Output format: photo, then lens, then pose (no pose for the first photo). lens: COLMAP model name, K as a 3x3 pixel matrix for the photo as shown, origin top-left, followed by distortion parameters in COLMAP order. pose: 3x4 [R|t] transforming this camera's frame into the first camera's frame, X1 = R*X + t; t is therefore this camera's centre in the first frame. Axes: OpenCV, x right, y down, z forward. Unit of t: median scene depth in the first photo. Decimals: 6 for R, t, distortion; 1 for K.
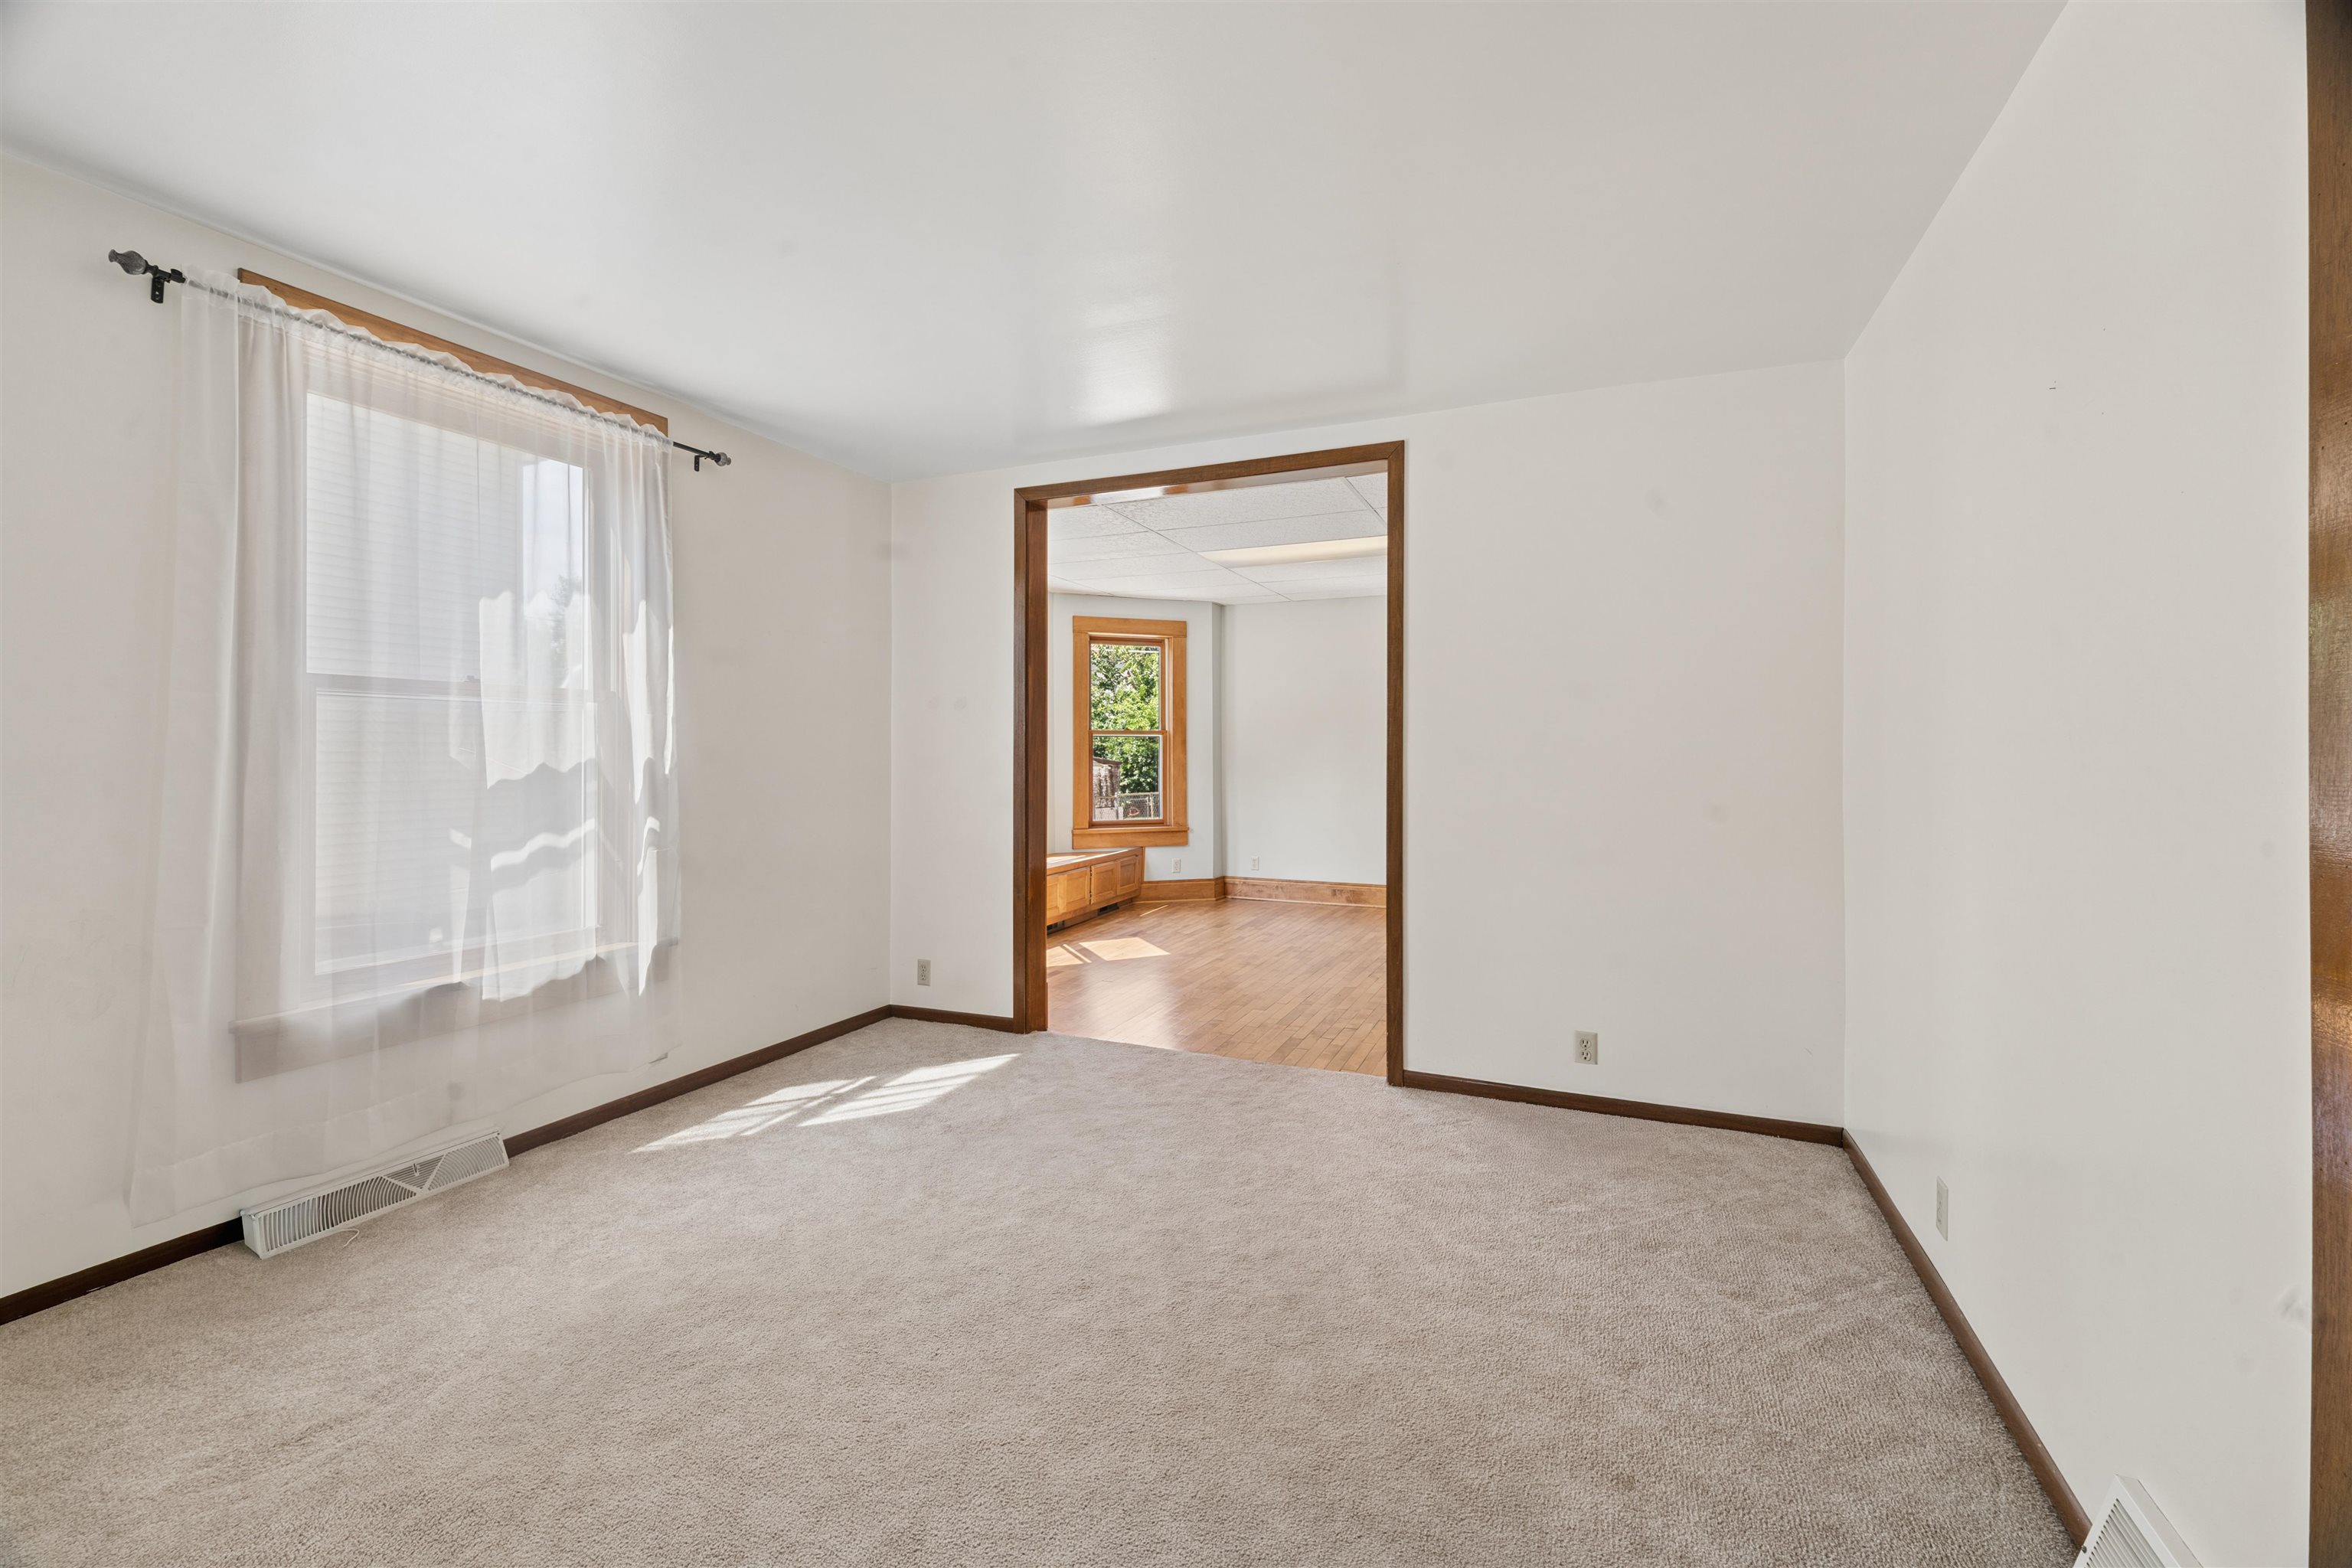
lens RADIAL K [[994.0, 0, 1176.7], [0, 994.0, 752.5], [0, 0, 1]] dist [0.000931, -0.000008]
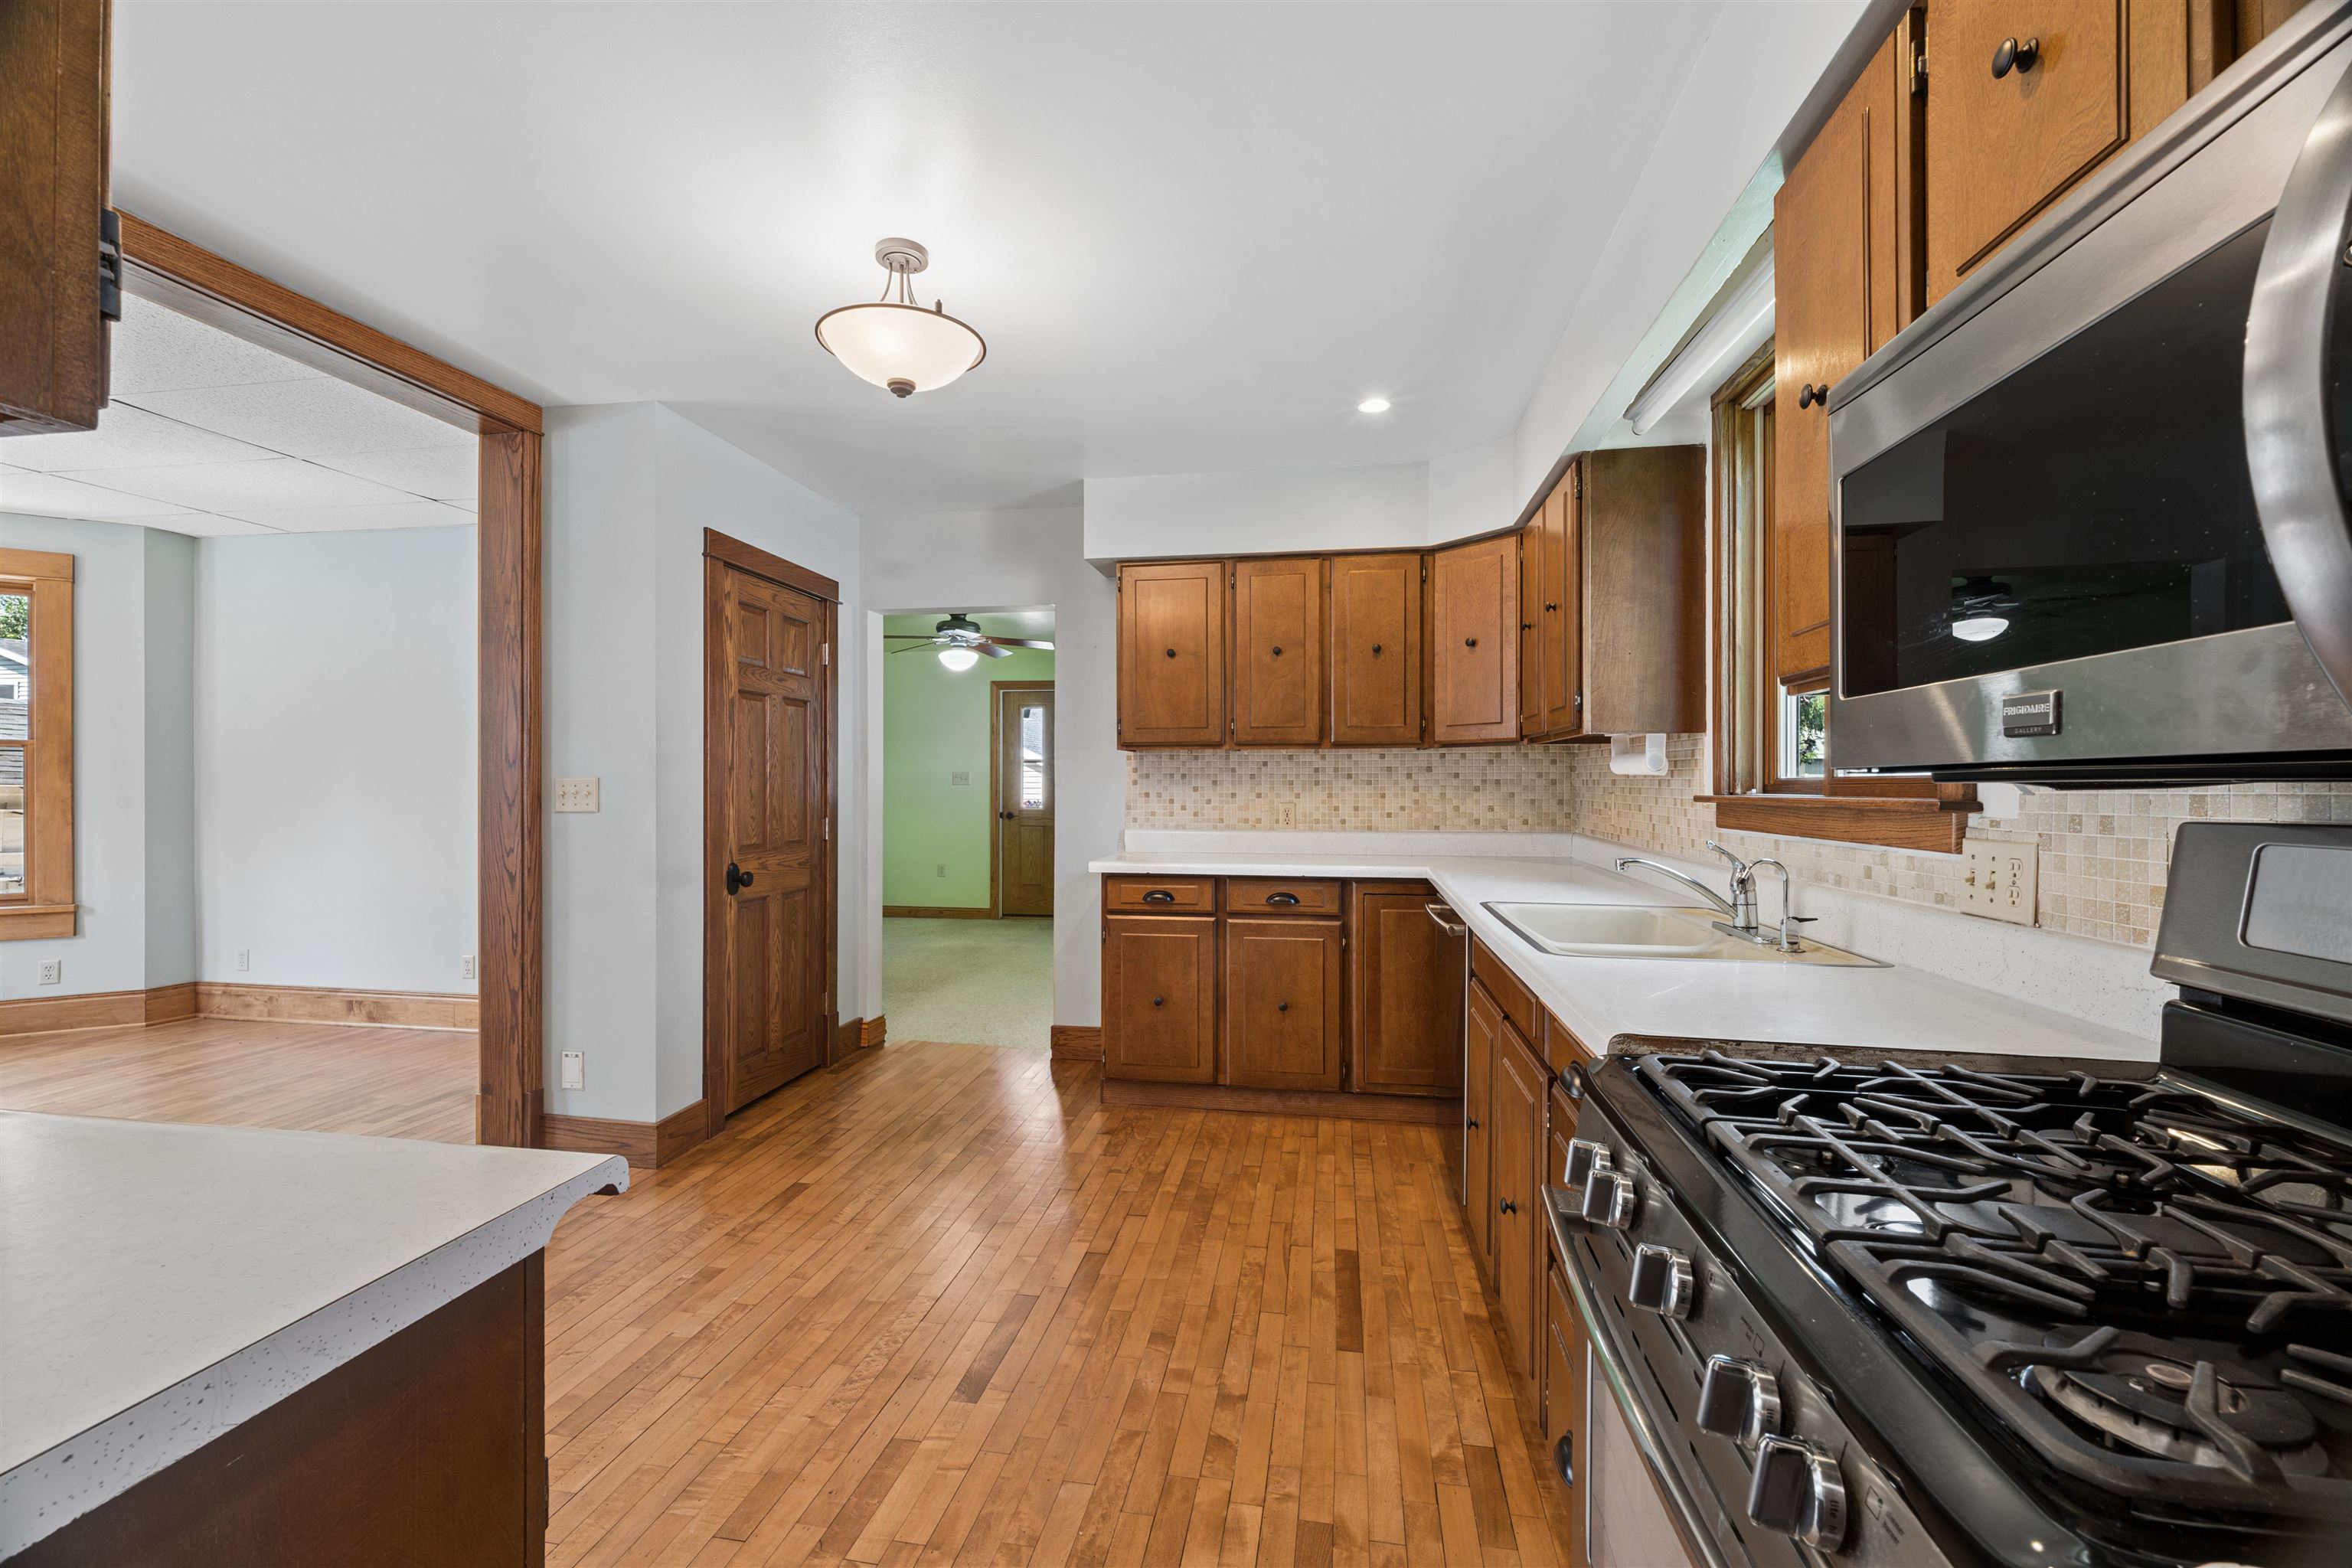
lens RADIAL K [[983.7, 0, 1176.0], [0, 983.7, 784.0], [0, 0, 1]] dist [0.001997, 0.000208]
pose [[0.971116, 0.003756, 0.238580, 0.506454], [-0.004087, 0.999991, 0.000890, -0.000062], [-0.238574, -0.001840, 0.971123, 0.278065]]
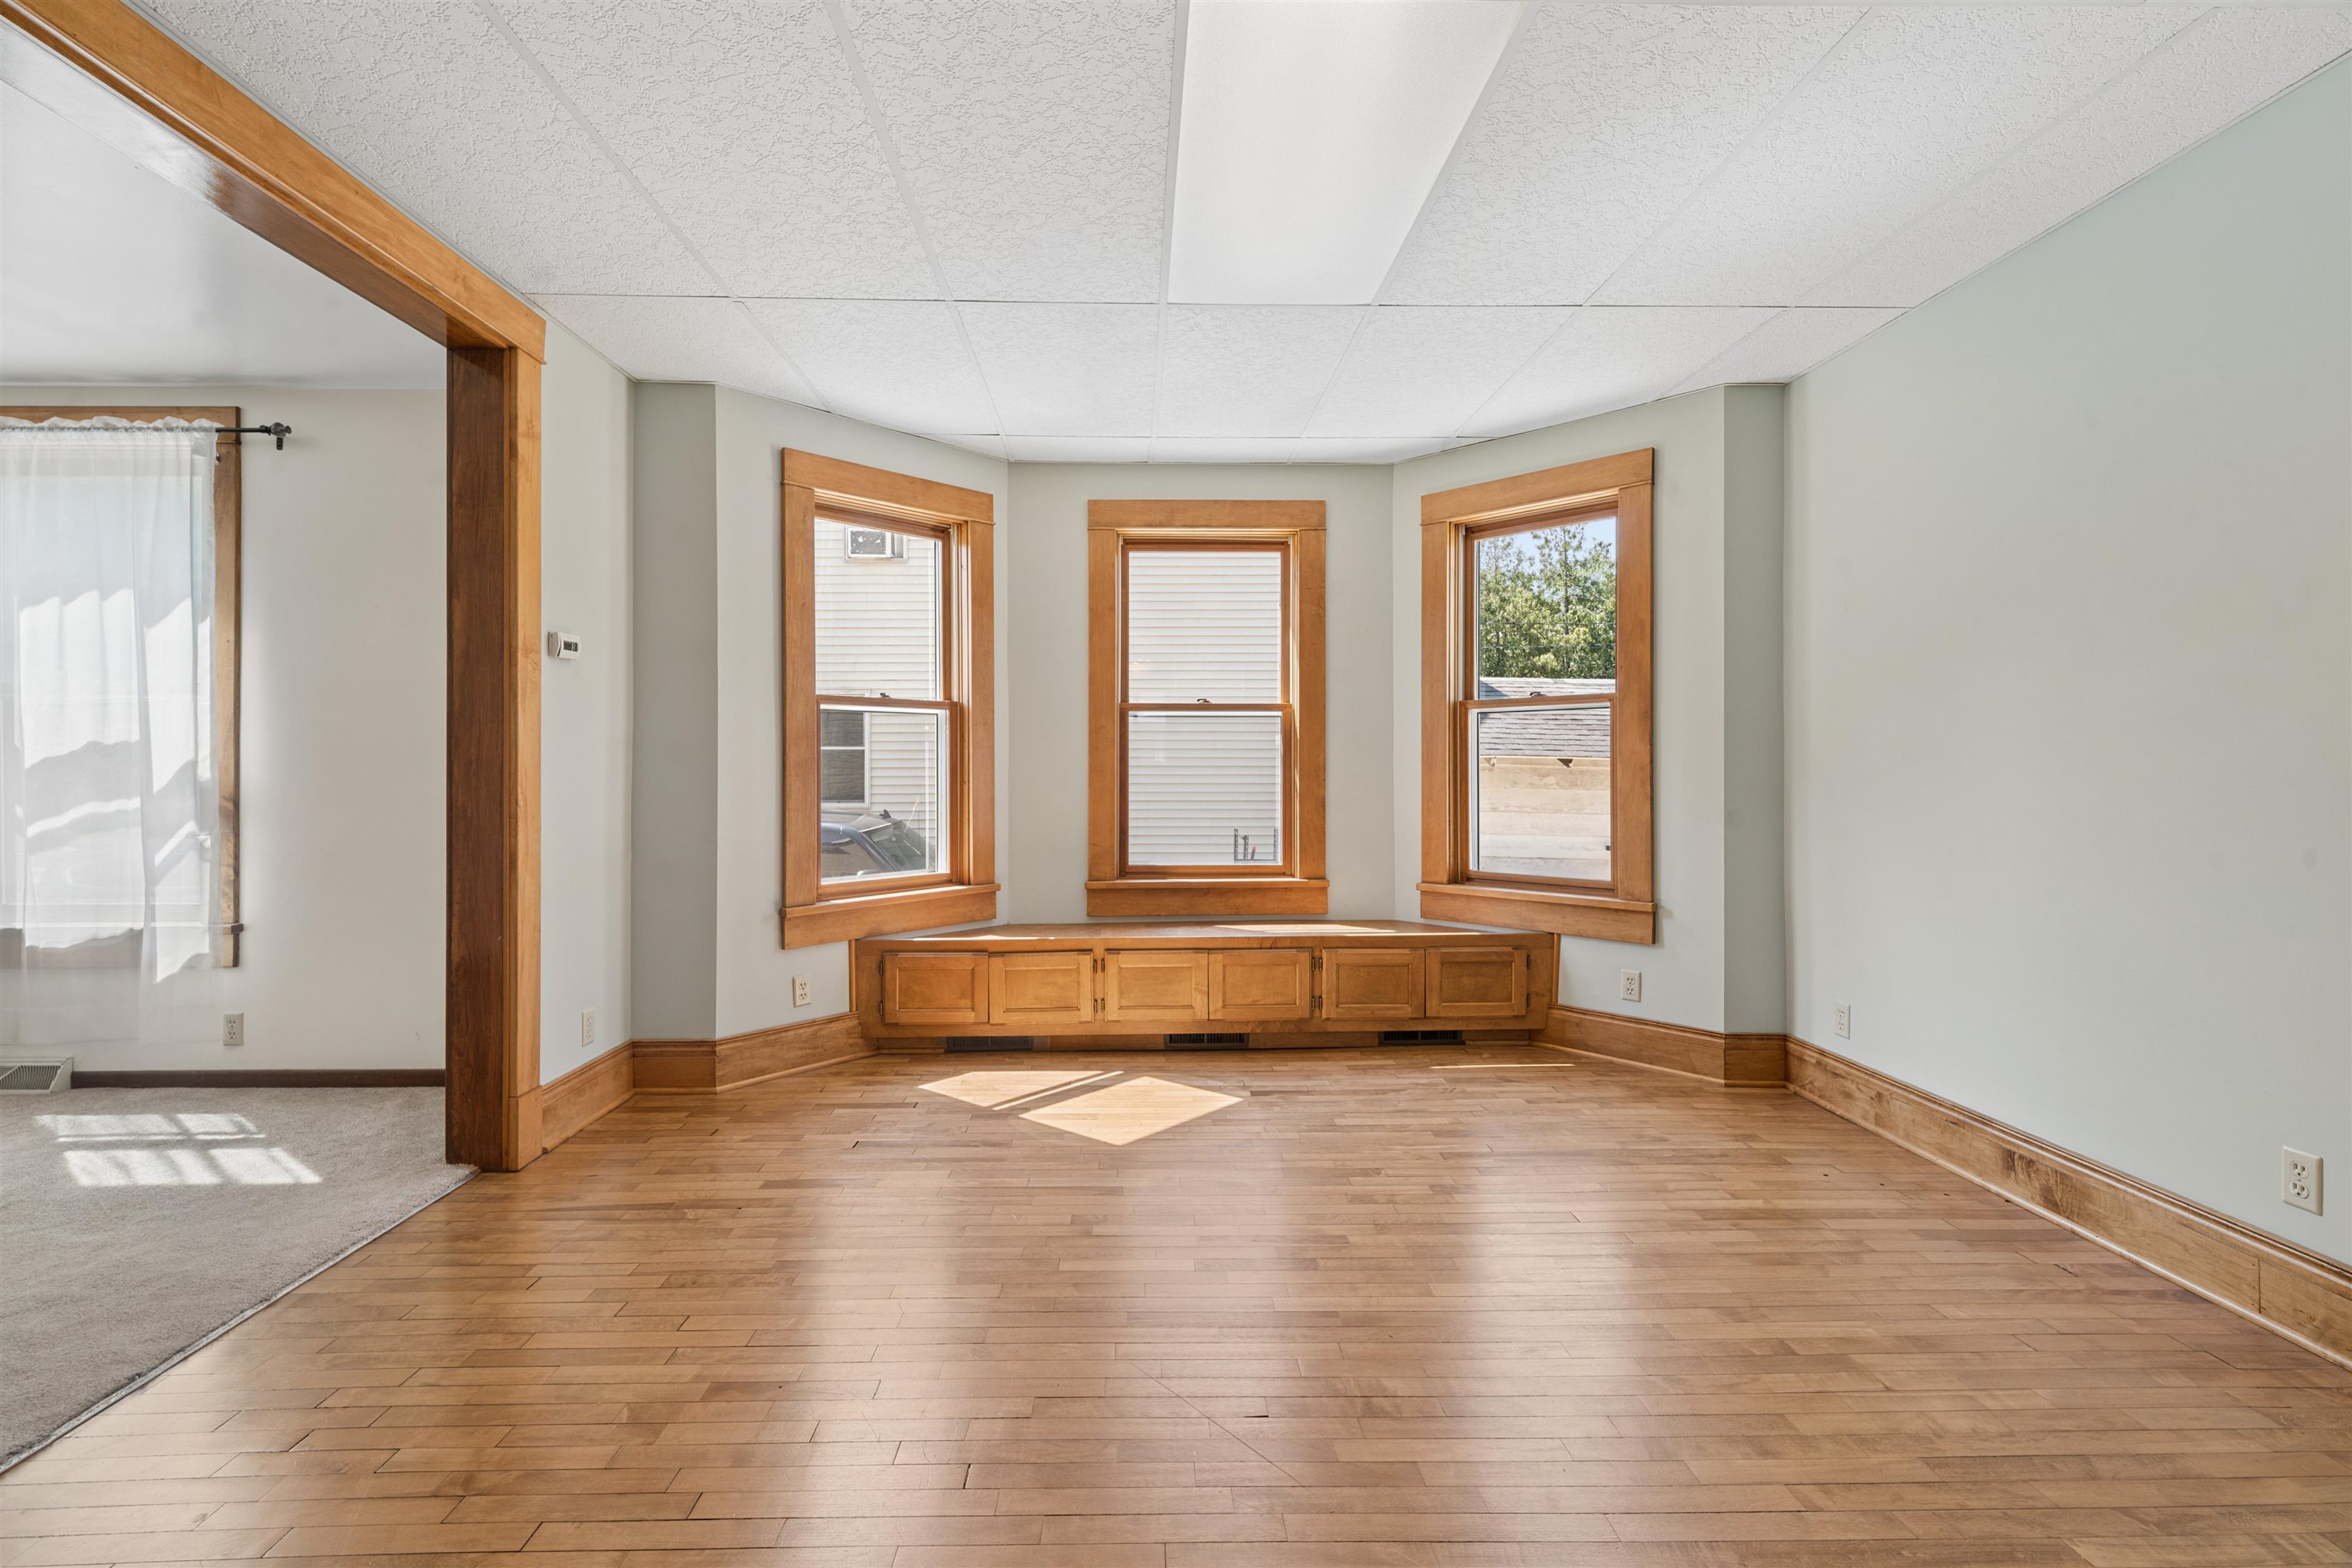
lens RADIAL K [[1043.4, 0, 1146.5], [0, 1043.4, 771.8], [0, 0, 1]] dist [0.001248, -0.000023]
pose [[0.409308, 0.005145, -0.912382, 0.349806], [0.002336, 0.999975, 0.006687, 0.011076], [0.912393, -0.004869, 0.409286, 0.598836]]
